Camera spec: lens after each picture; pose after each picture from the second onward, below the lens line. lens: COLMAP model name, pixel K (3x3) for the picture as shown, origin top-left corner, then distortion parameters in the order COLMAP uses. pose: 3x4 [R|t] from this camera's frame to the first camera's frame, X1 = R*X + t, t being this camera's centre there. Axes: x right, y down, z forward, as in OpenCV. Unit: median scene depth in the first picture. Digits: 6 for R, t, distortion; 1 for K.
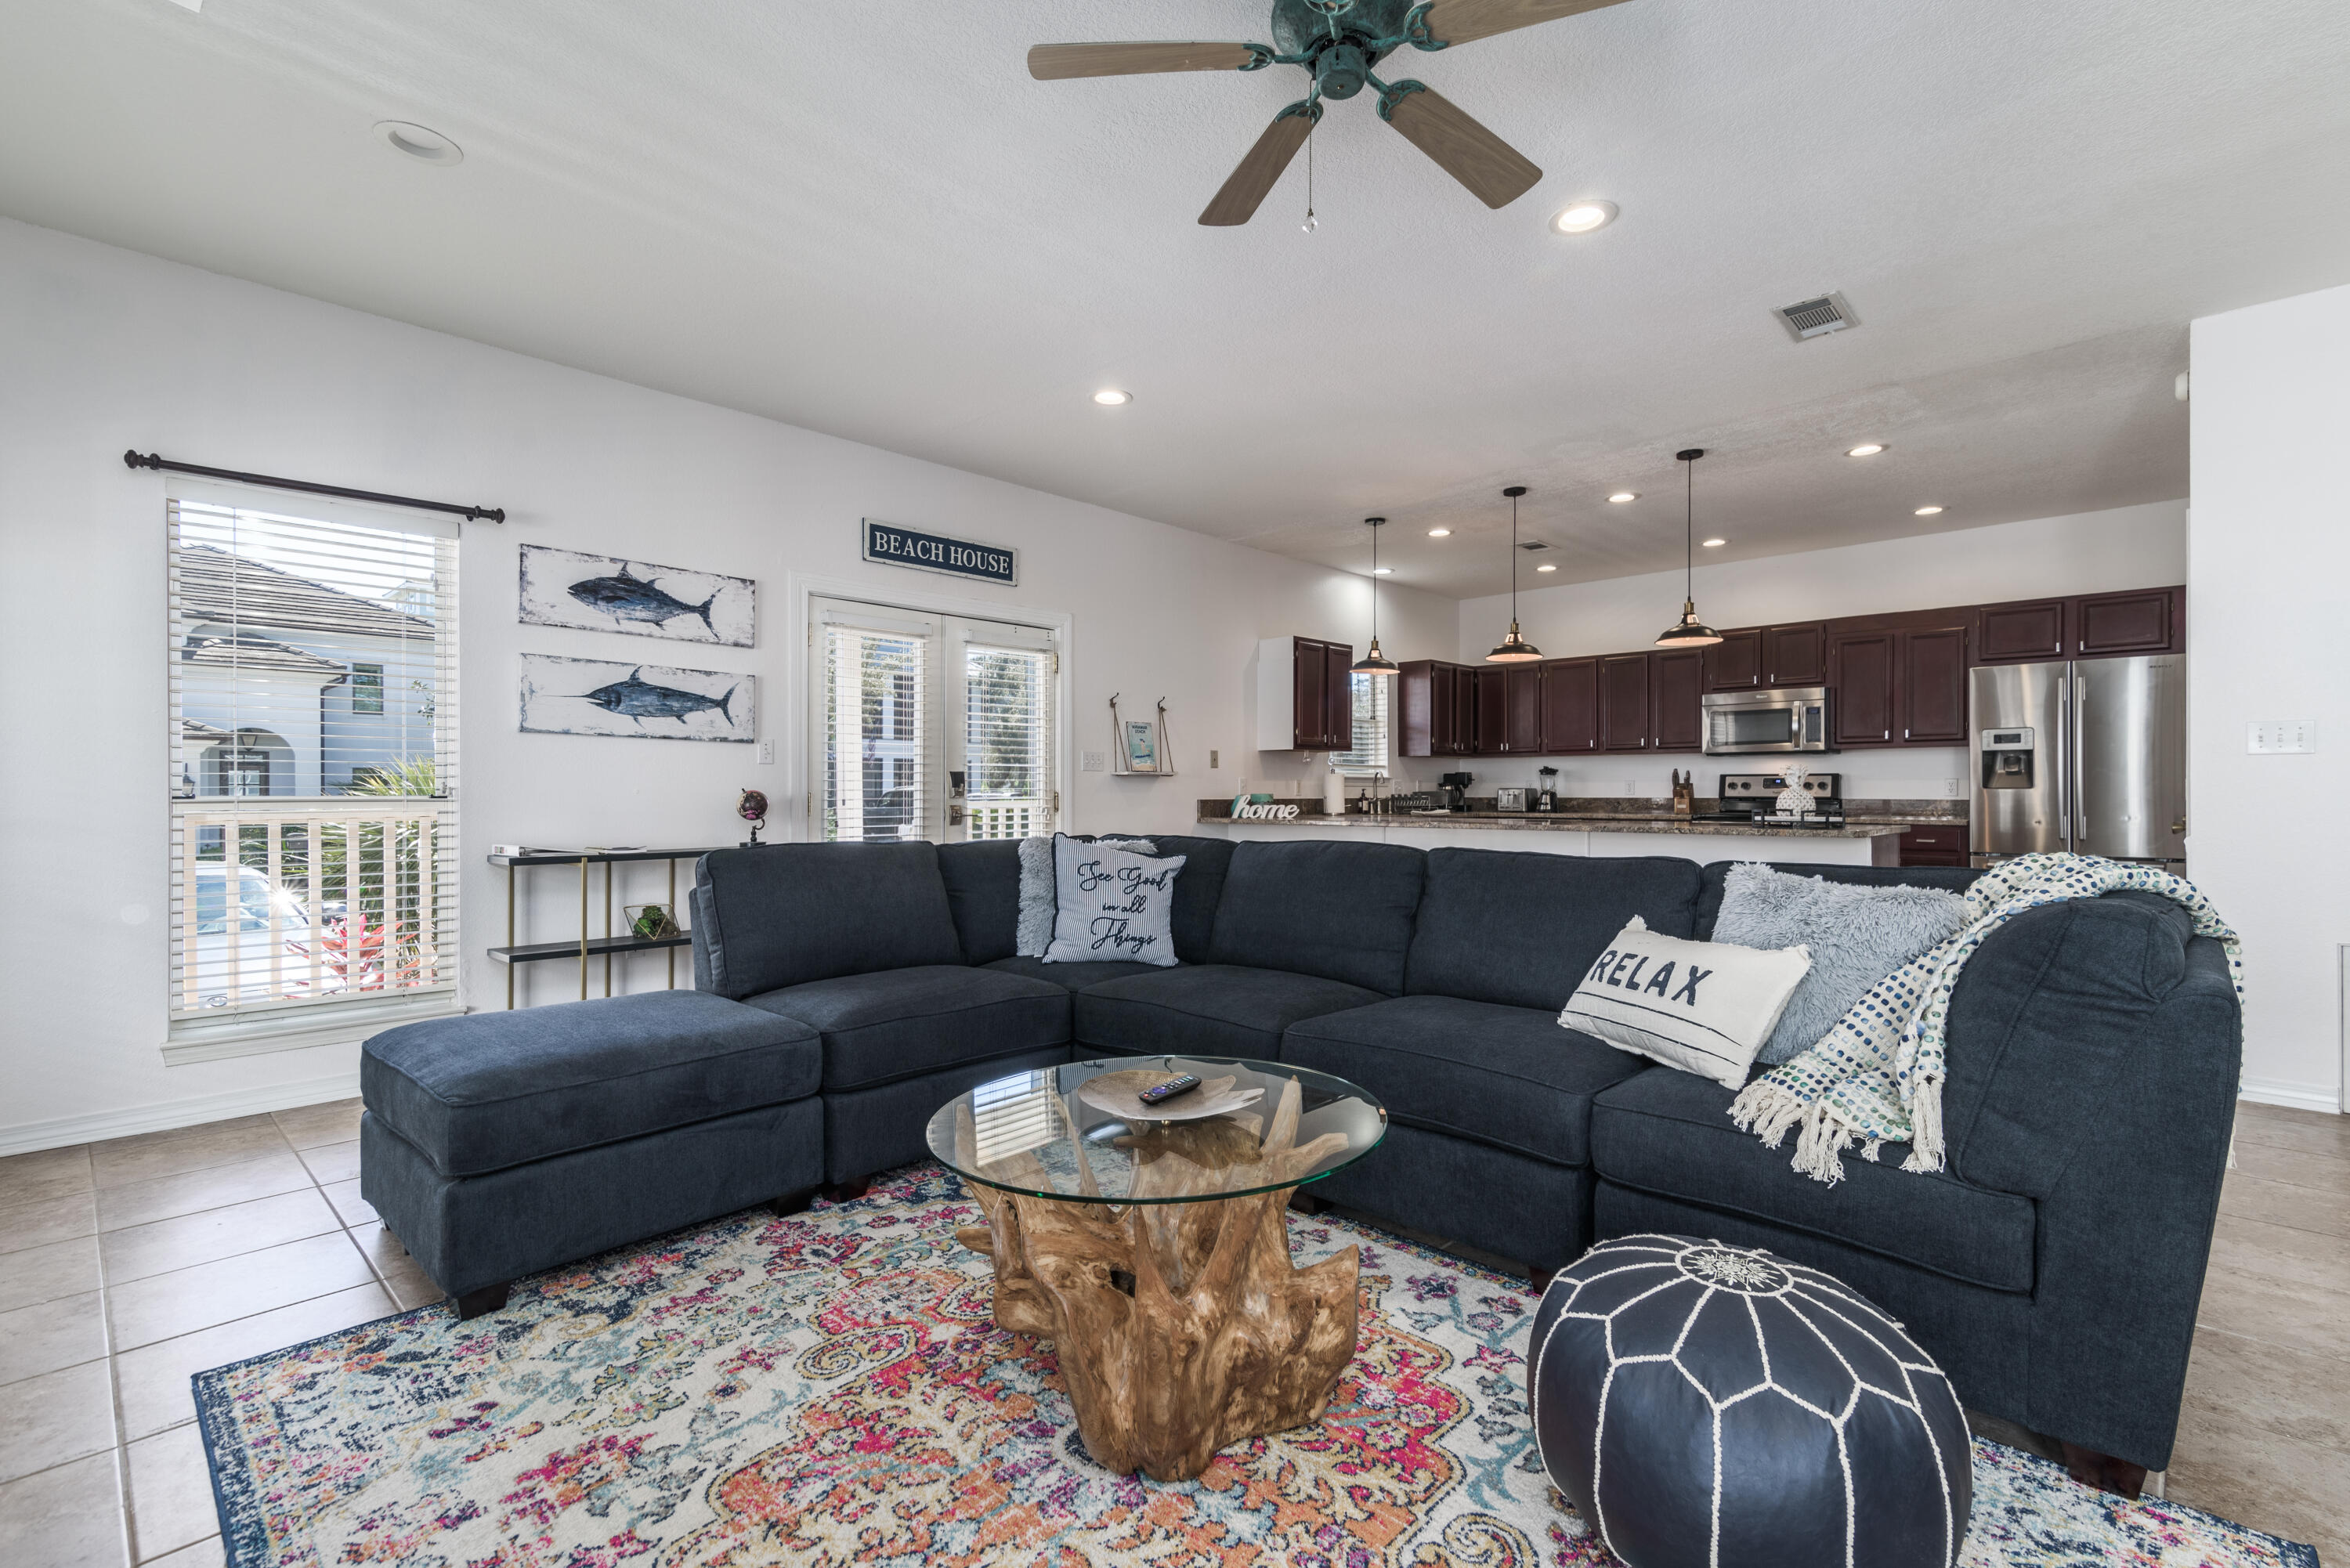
lens RADIAL K [[1068.2, 0, 1188.5], [0, 1068.2, 787.7], [0, 0, 1]] dist [0.015114, 0.000023]
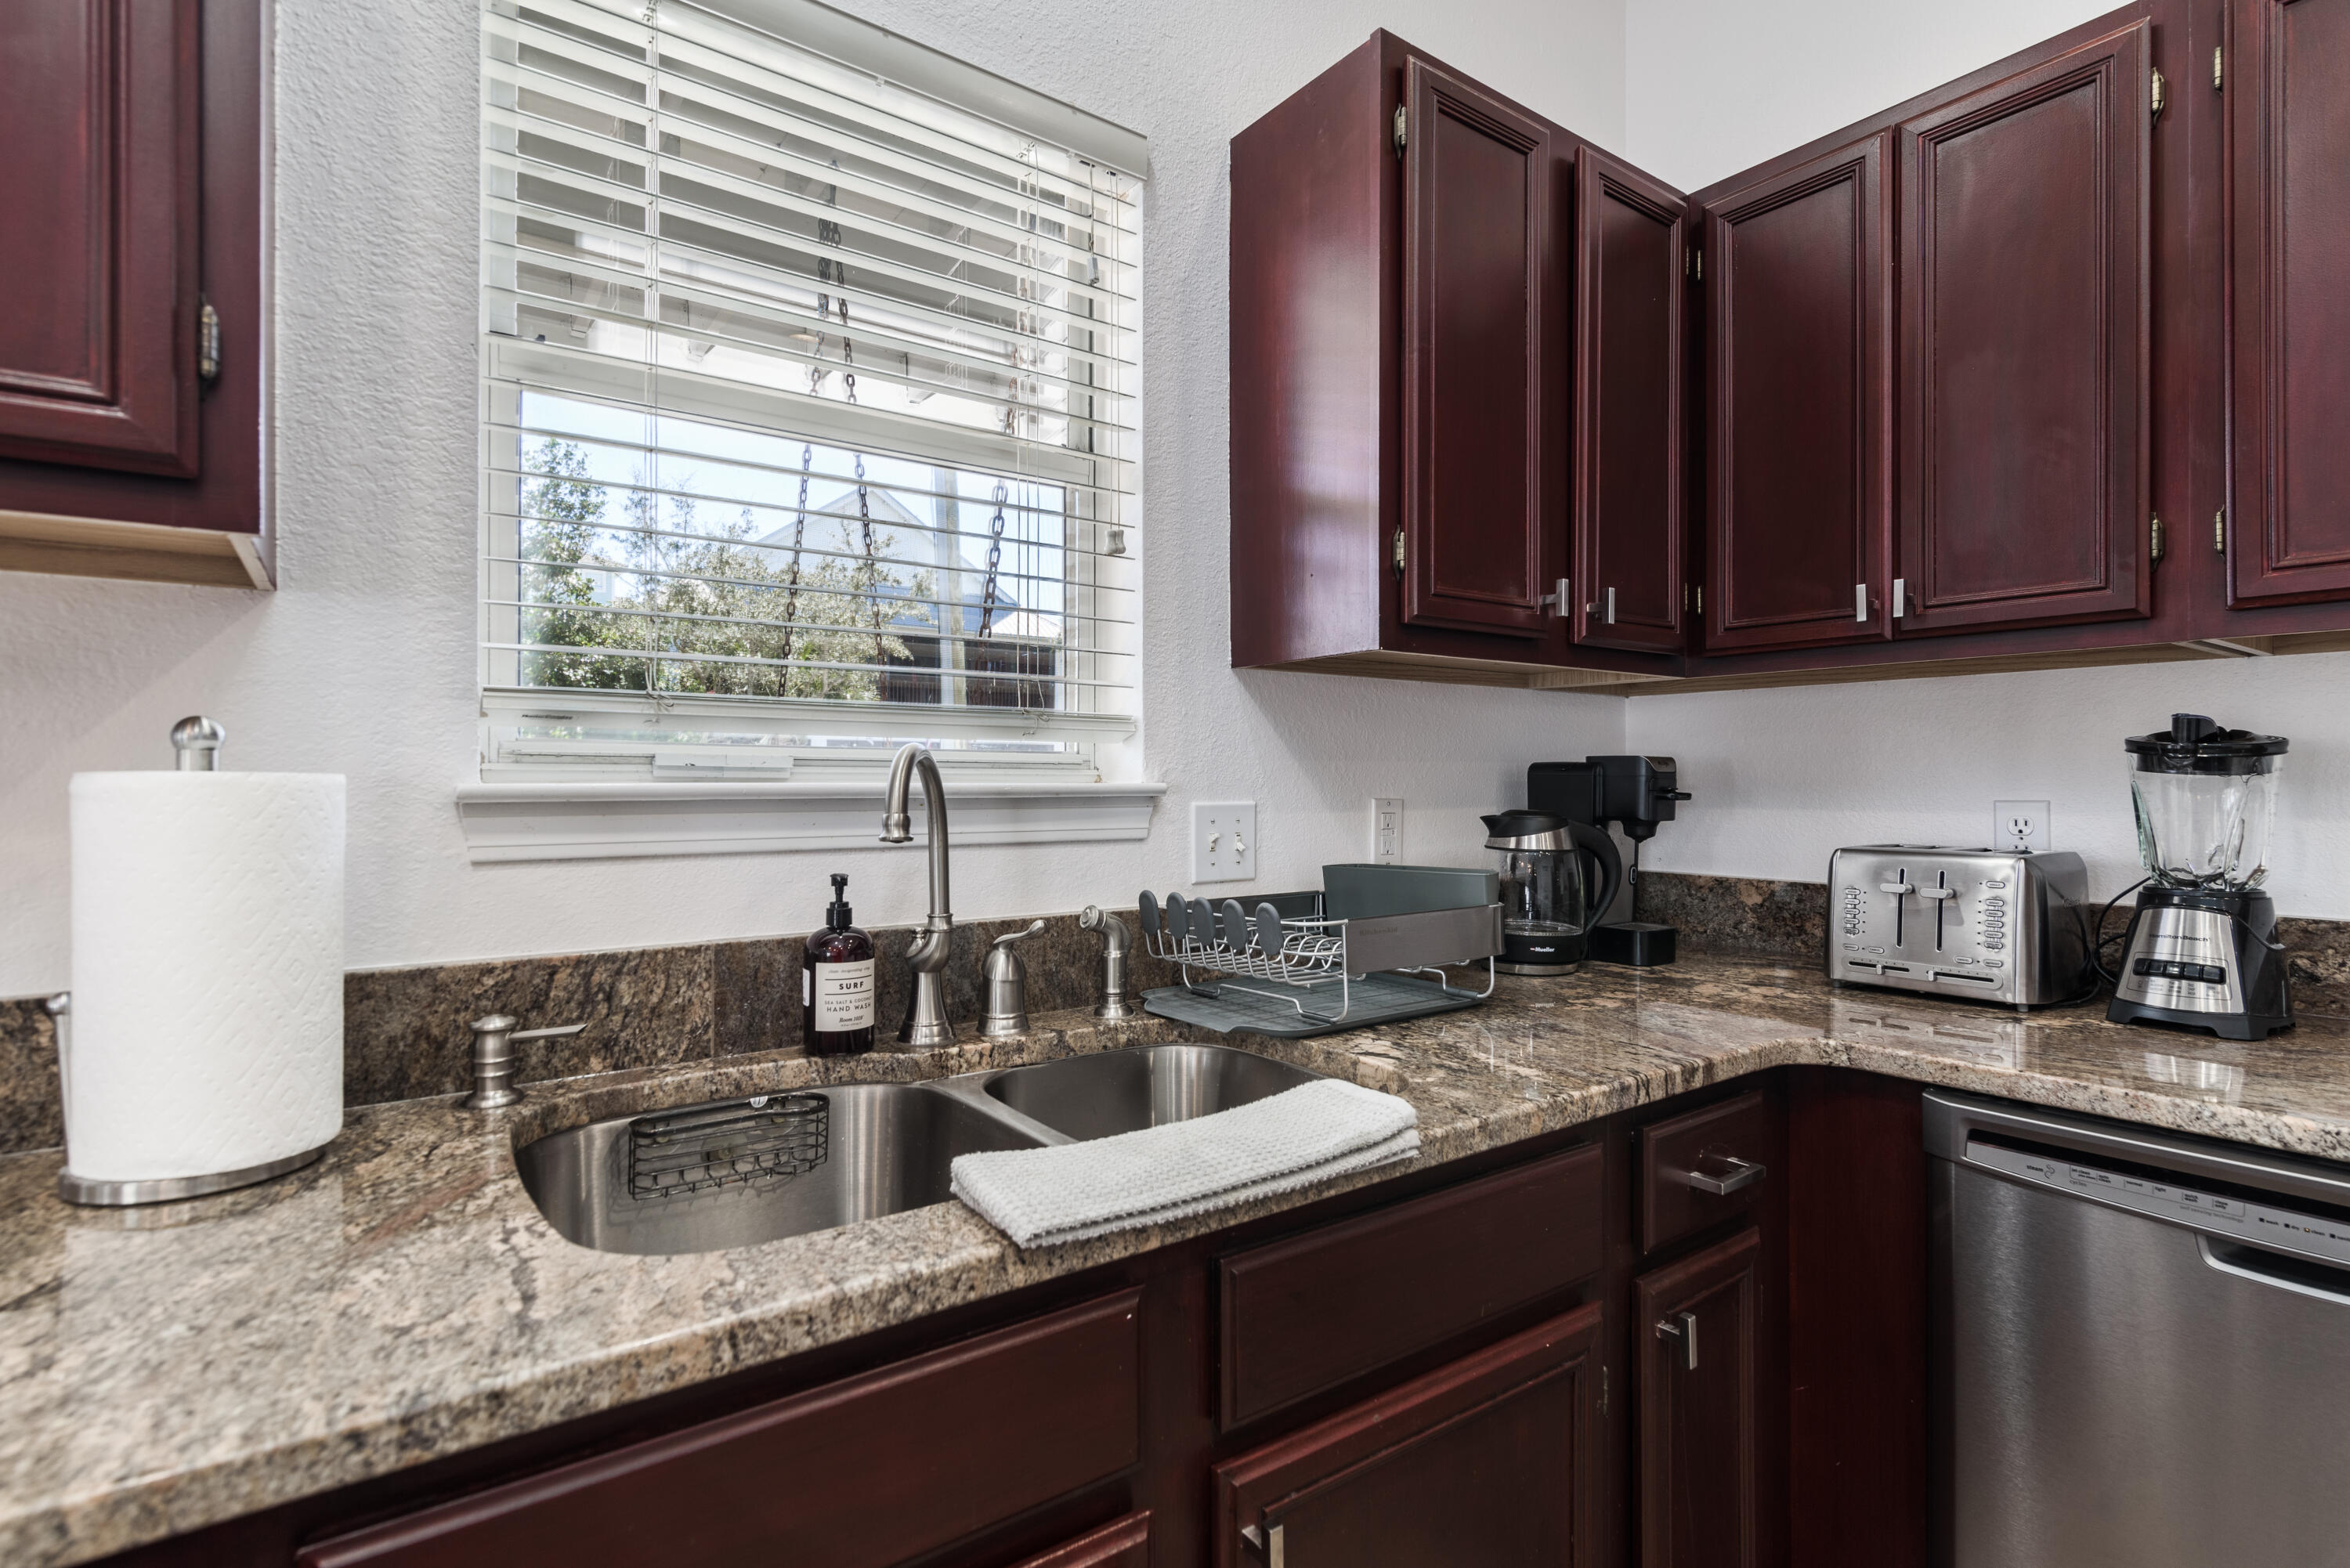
lens RADIAL K [[1167.6, 0, 1175.0], [0, 1167.6, 784.0], [0, 0, 1]] dist [0.000801, 0.000204]
pose [[0.985743, 0.003100, -0.168230, 0.410203], [-0.002040, 0.999977, 0.006472, -0.020650], [0.168246, -0.006037, 0.985727, 1.508667]]
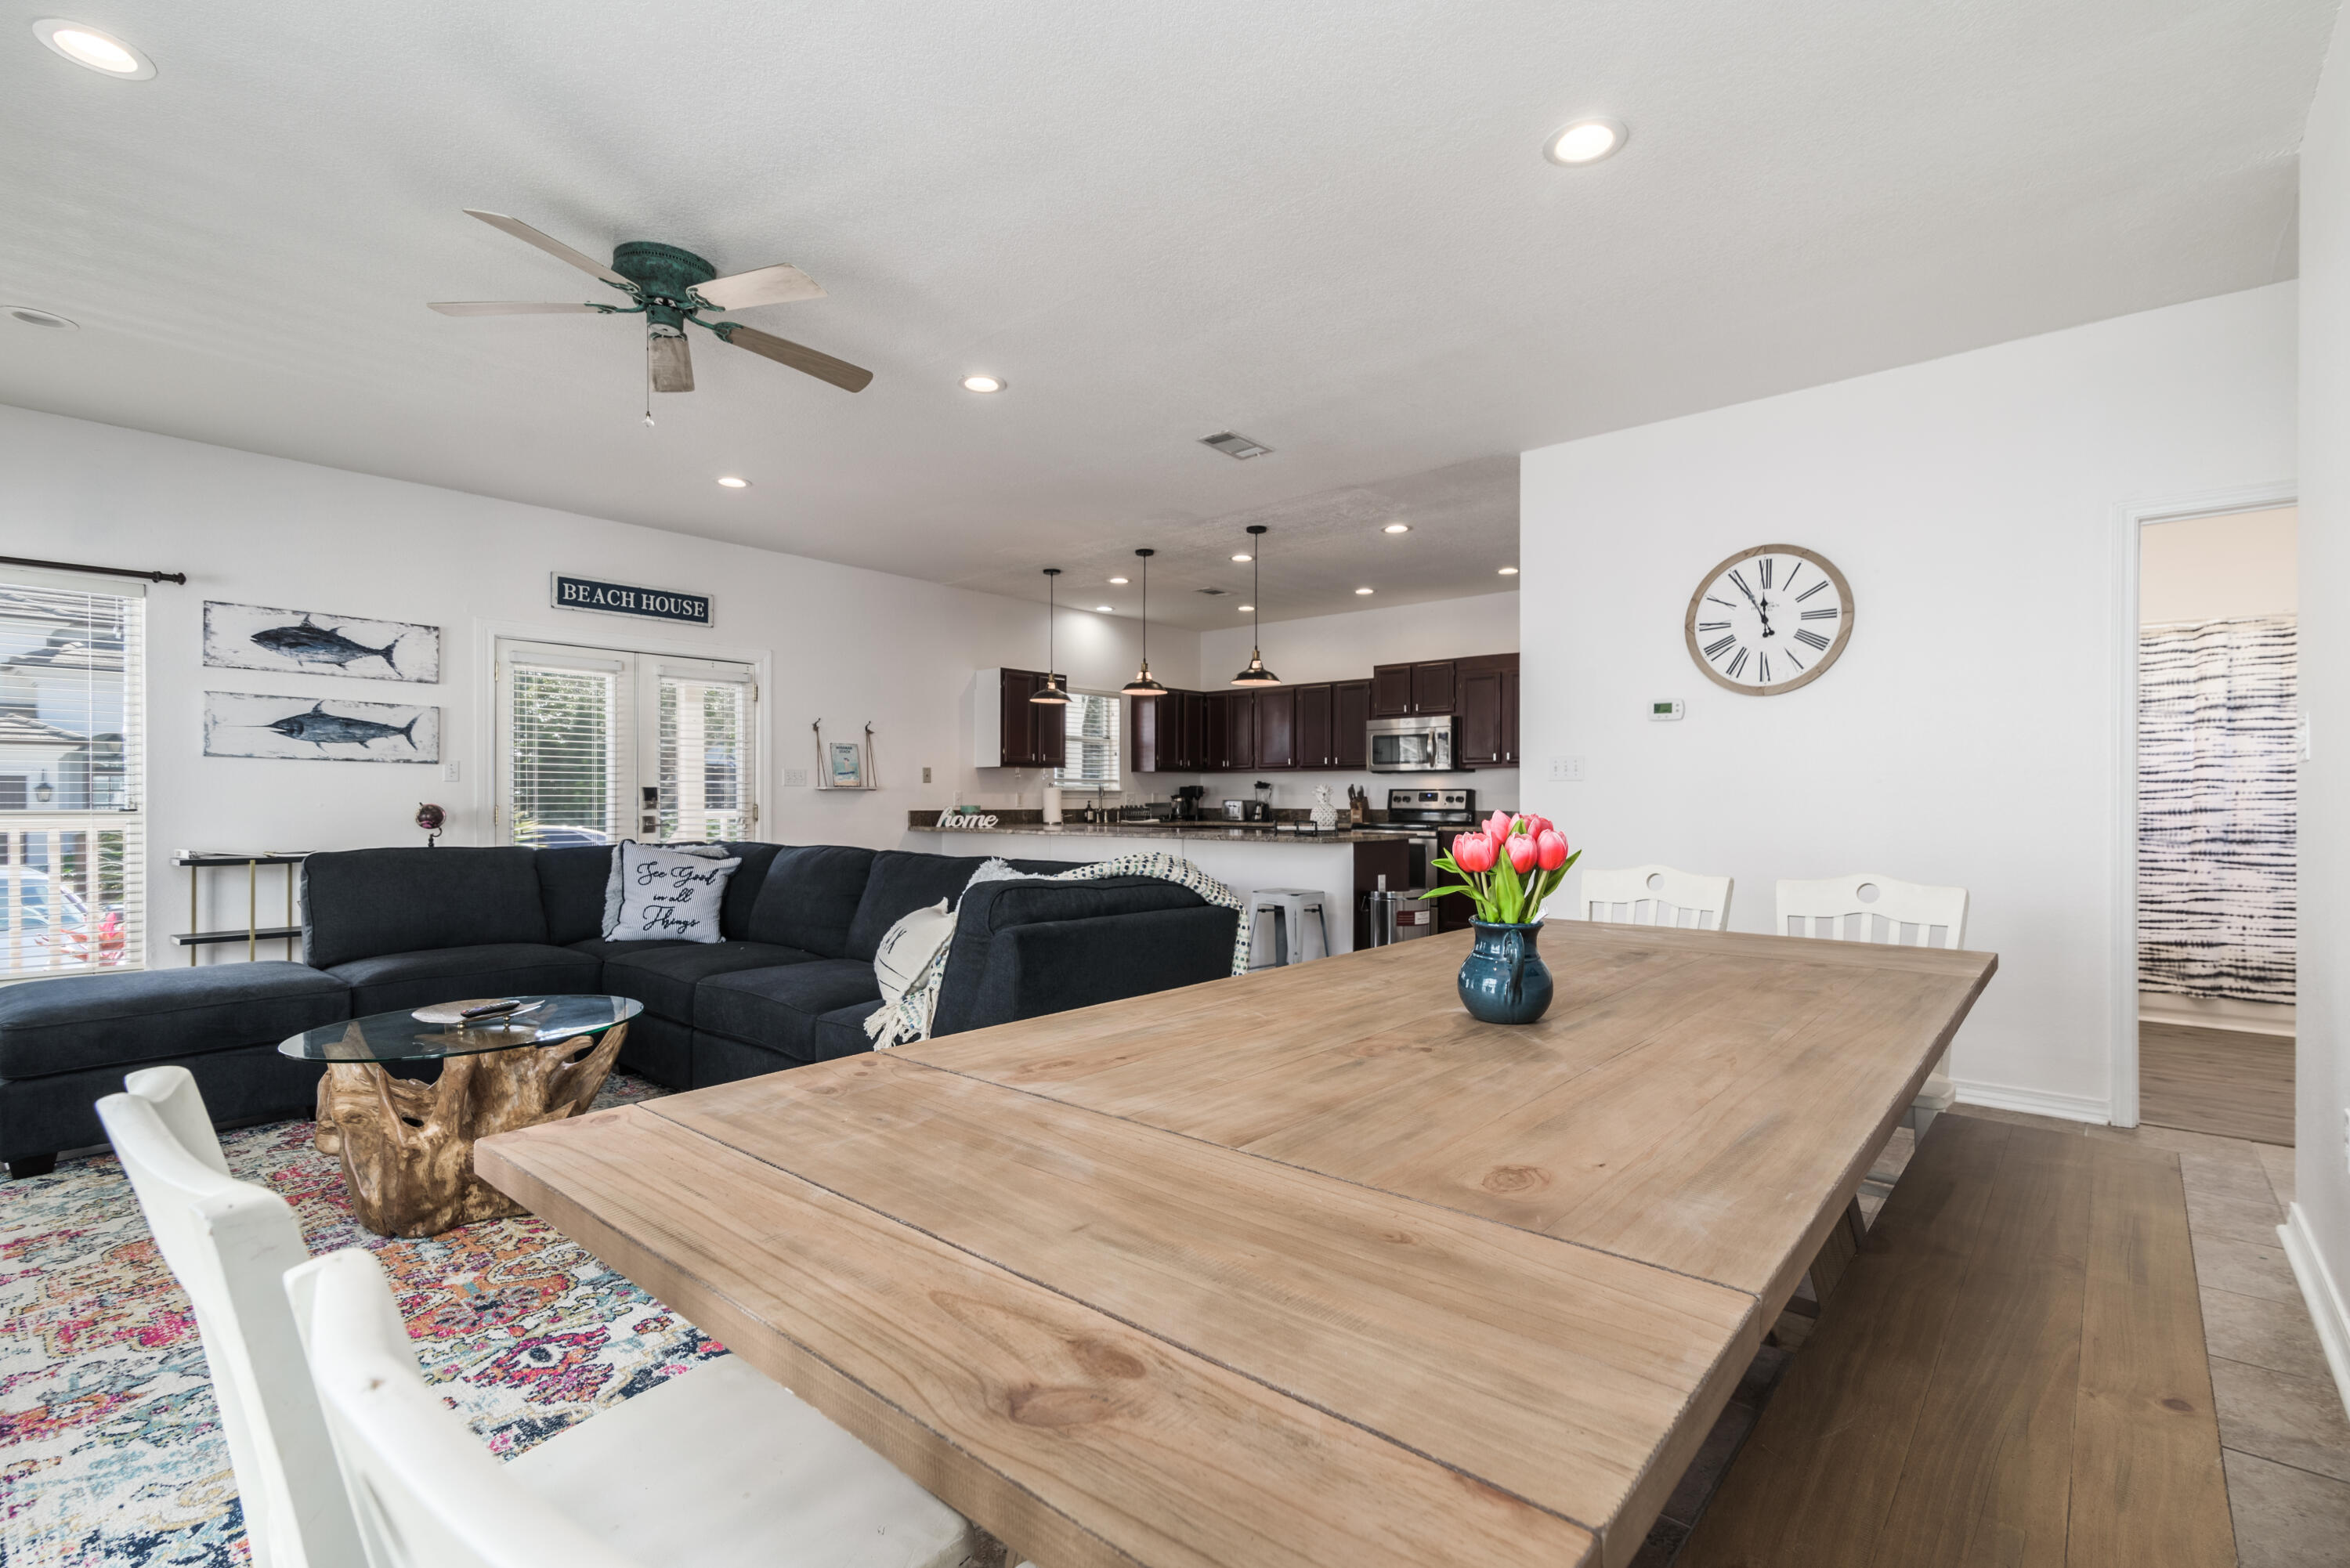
lens RADIAL K [[1071.5, 0, 1194.0], [0, 1071.5, 797.4], [0, 0, 1]] dist [0.012562, -0.000315]
pose [[0.998672, 0.002410, 0.051471, 0.380706], [-0.002563, 0.999992, 0.002908, -0.010436], [-0.051464, -0.003036, 0.998670, -0.243944]]
